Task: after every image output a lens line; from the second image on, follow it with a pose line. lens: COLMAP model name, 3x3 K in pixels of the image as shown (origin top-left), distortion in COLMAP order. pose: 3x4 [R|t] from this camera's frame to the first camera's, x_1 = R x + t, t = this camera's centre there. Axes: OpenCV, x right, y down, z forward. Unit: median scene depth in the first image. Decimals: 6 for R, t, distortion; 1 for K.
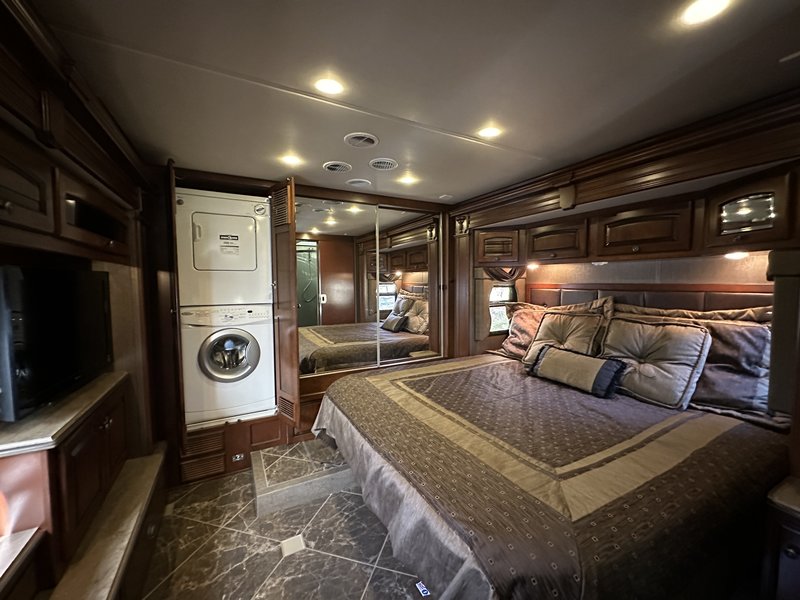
lens RADIAL K [[318.3, 0, 400.0], [0, 318.3, 300.0], [0, 0, 1]] dist [0.000773, 0.000180]
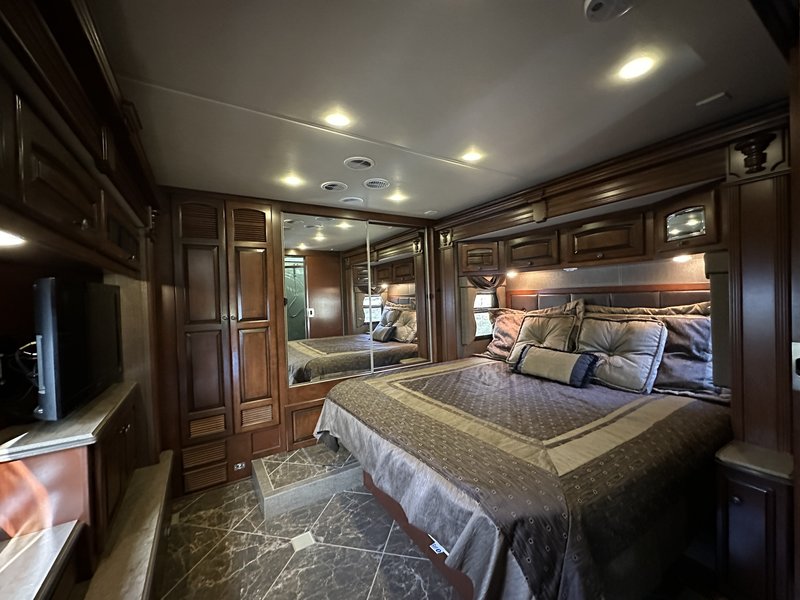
lens RADIAL K [[318.3, 0, 400.0], [0, 318.3, 300.0], [0, 0, 1]] dist [0.000773, 0.000180]
pose [[0.997670, -0.027817, 0.062303, -0.057911], [0.030759, 0.998432, -0.046774, 0.034252], [-0.060904, 0.048581, 0.996961, -0.098930]]
